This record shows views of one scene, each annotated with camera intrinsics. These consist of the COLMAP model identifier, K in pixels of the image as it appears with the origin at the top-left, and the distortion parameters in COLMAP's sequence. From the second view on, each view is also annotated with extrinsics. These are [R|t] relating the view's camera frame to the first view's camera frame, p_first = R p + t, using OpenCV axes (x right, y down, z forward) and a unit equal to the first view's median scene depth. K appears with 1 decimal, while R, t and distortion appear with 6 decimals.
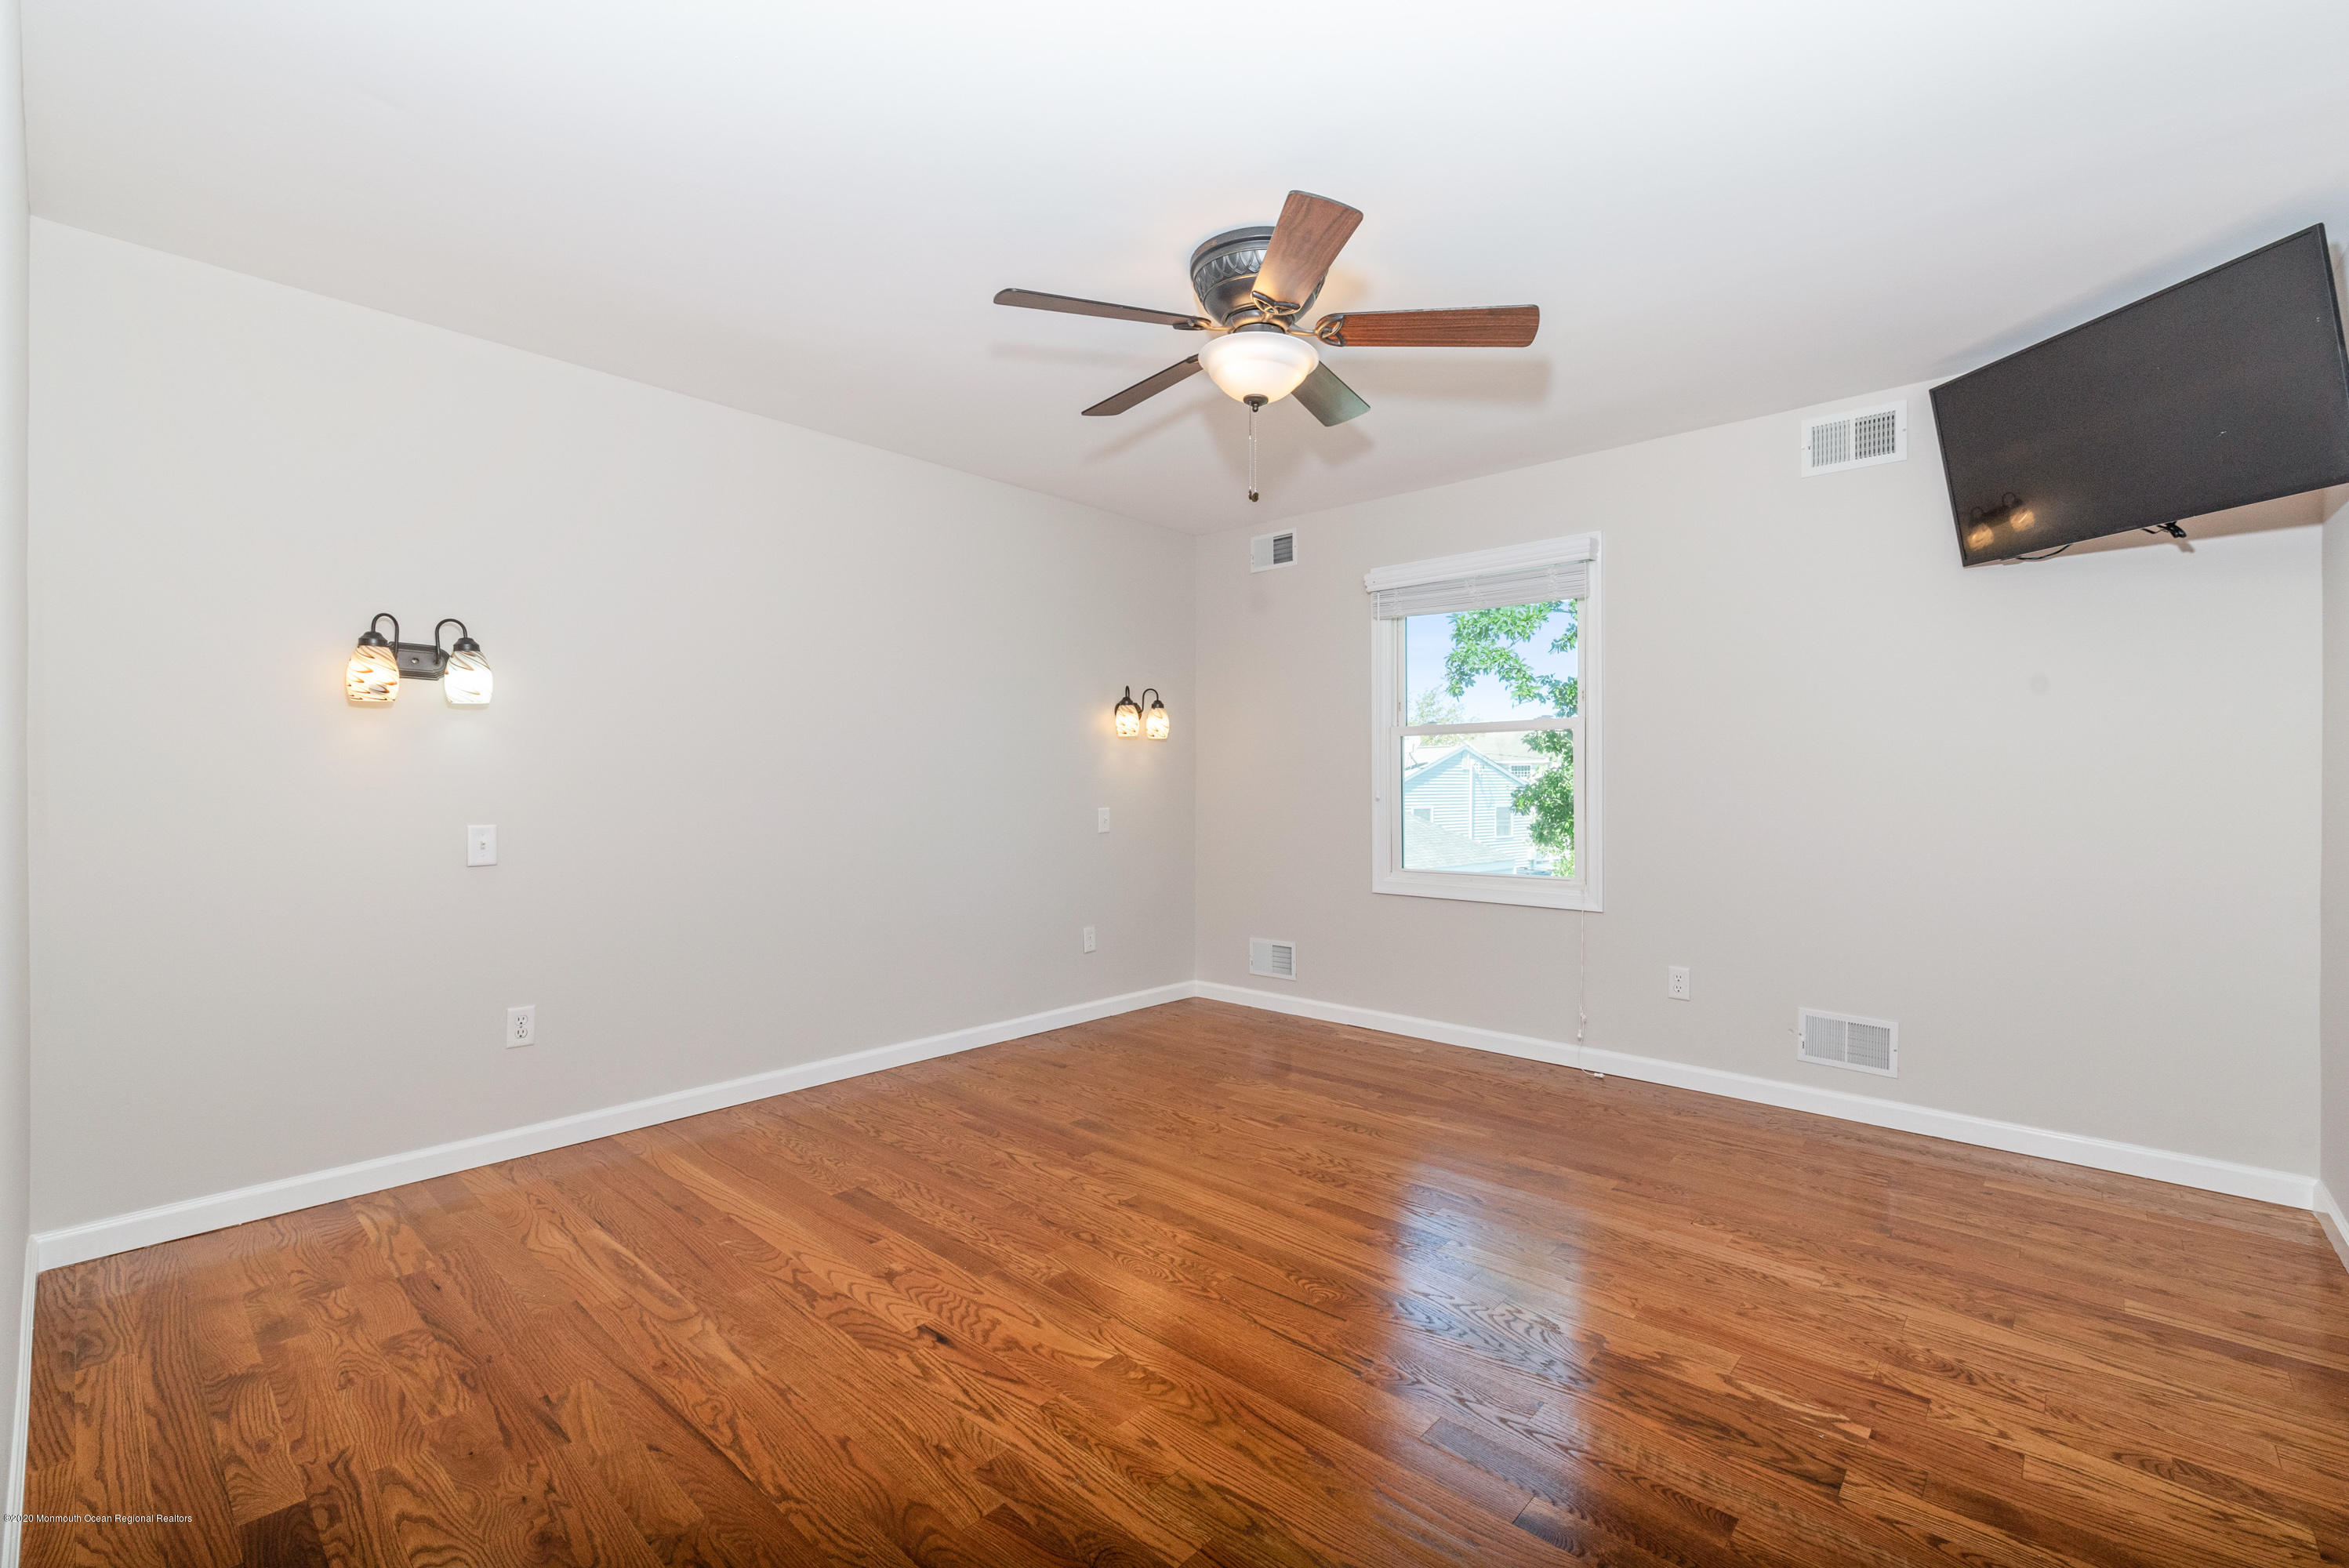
lens RADIAL K [[1019.4, 0, 1176.9], [0, 1019.4, 784.0], [0, 0, 1]] dist [0.003763, 0.000231]
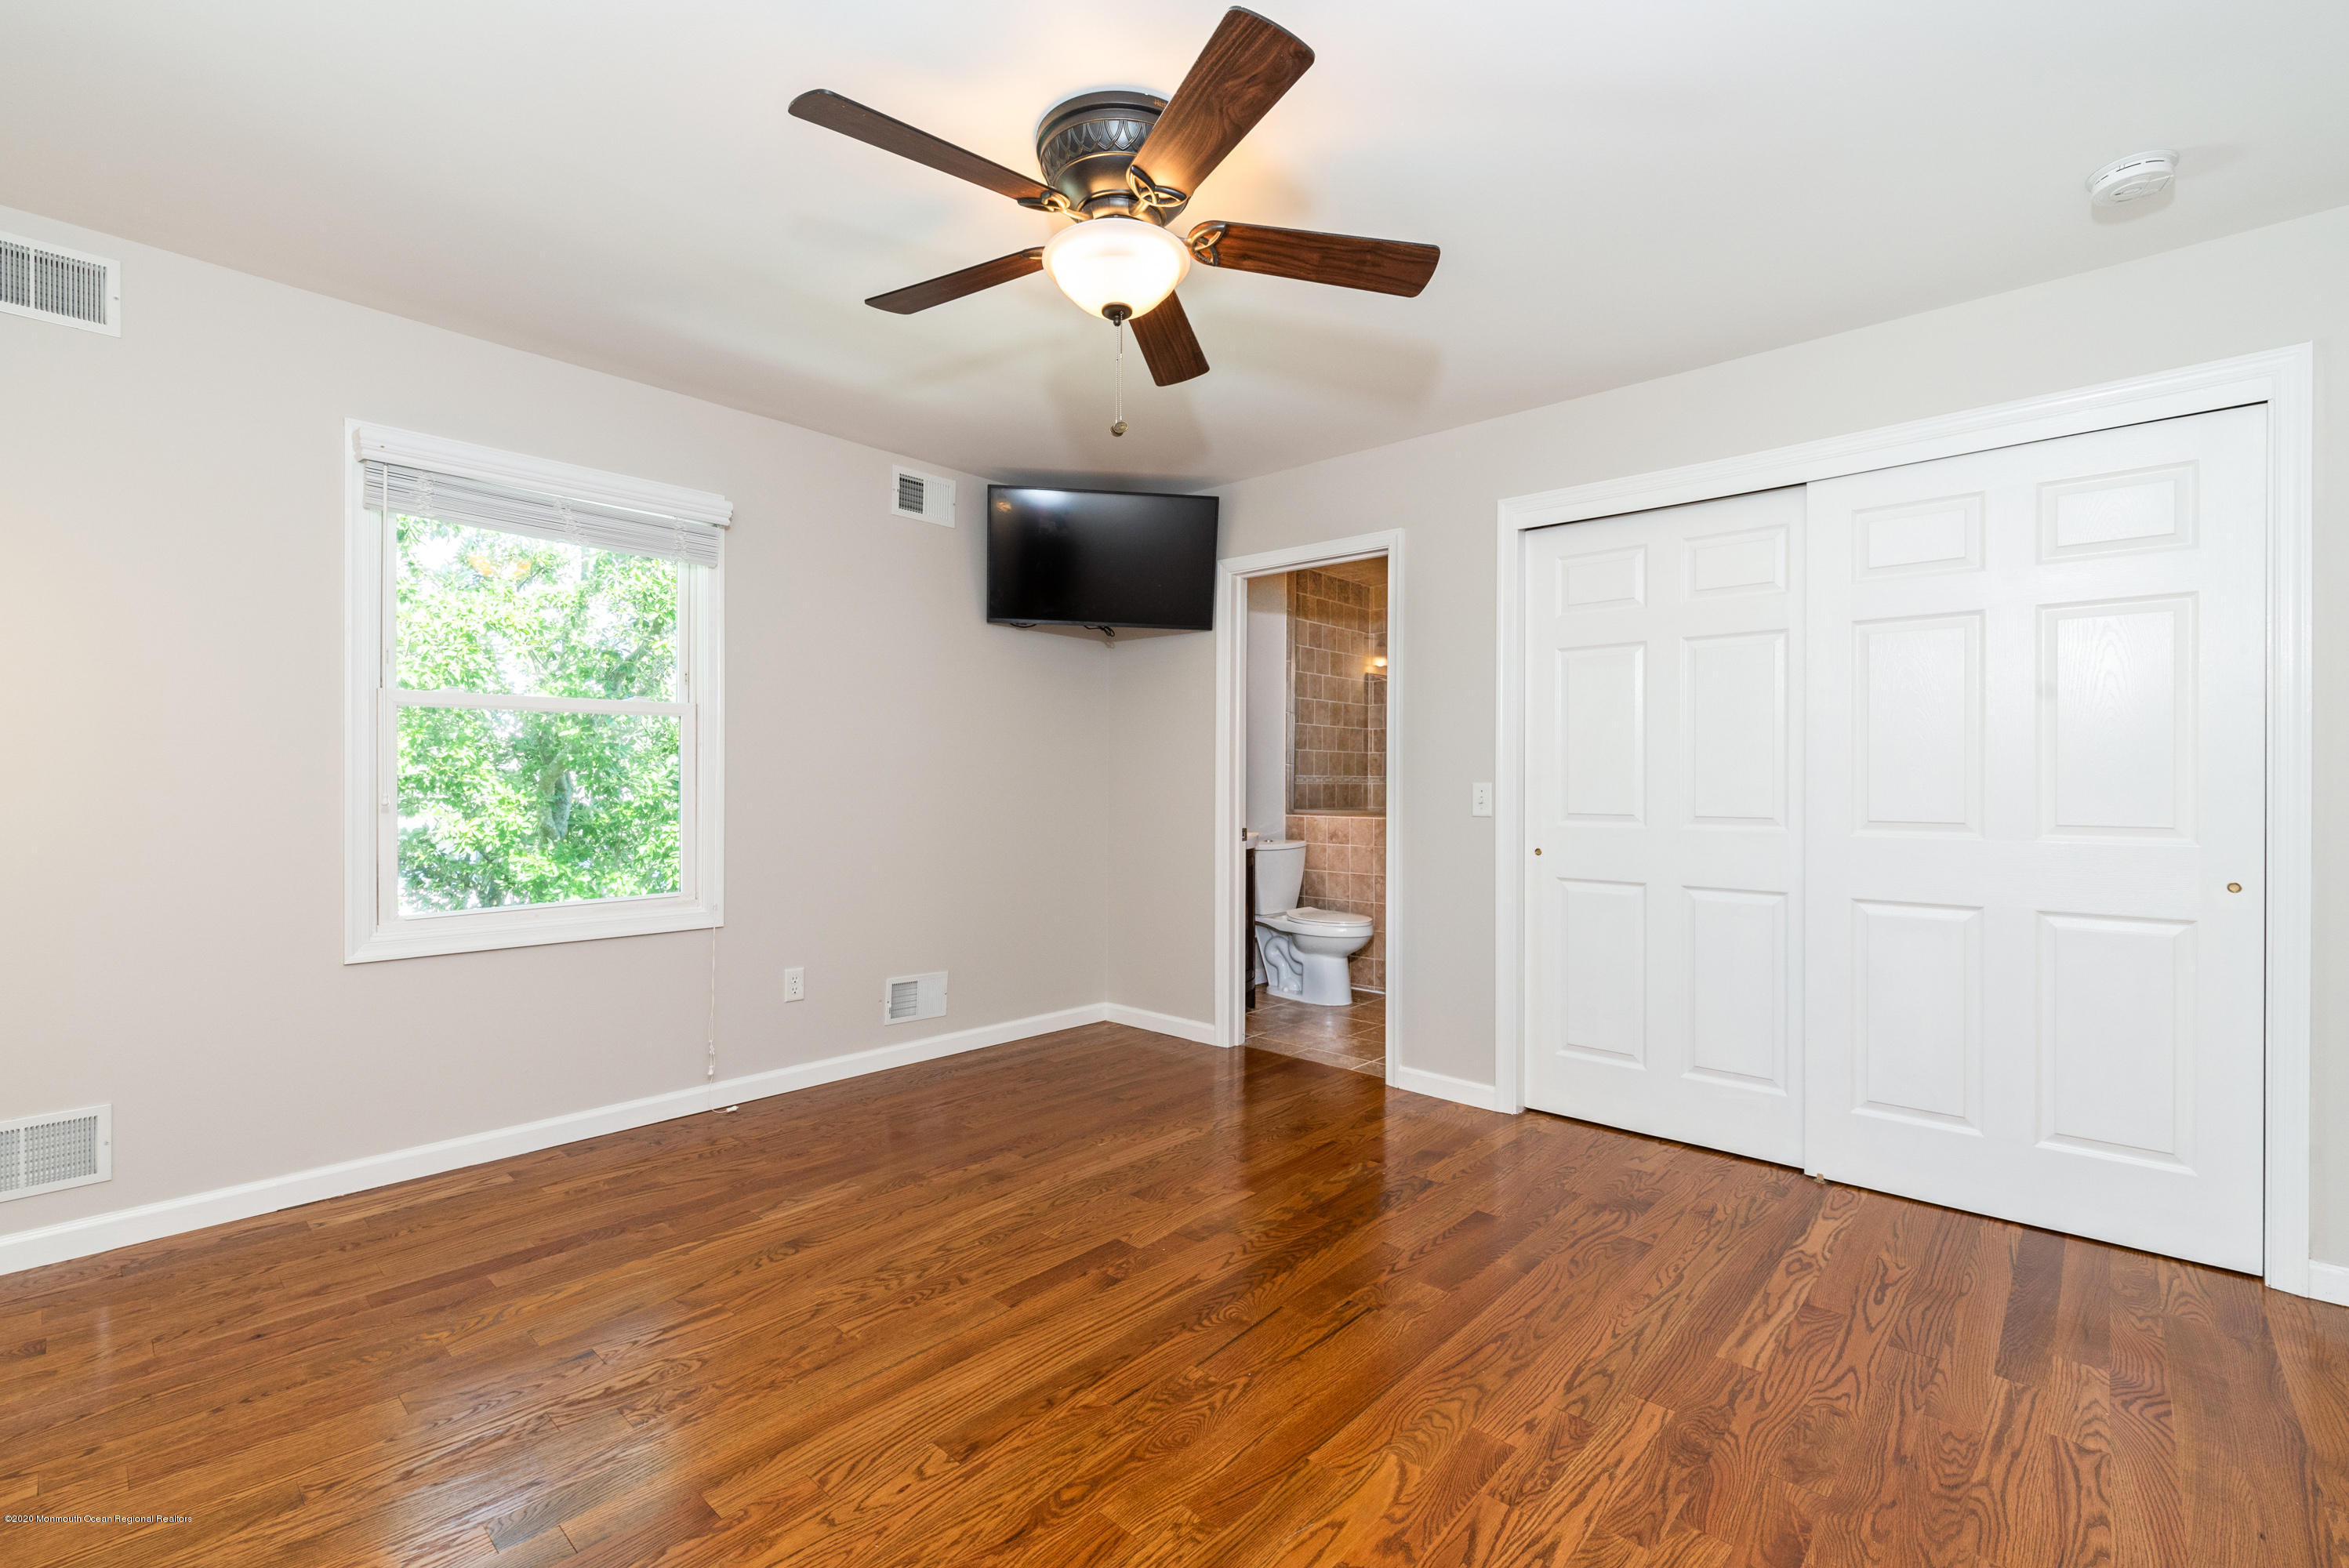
lens RADIAL K [[1019.4, 0, 1175.6], [0, 1019.4, 785.2], [0, 0, 1]] dist [0.003763, 0.000231]
pose [[-0.000051, -0.002141, 0.999998, -0.650426], [-0.002530, 0.999995, 0.002141, -0.000320], [-0.999997, -0.002530, -0.000057, 0.839033]]
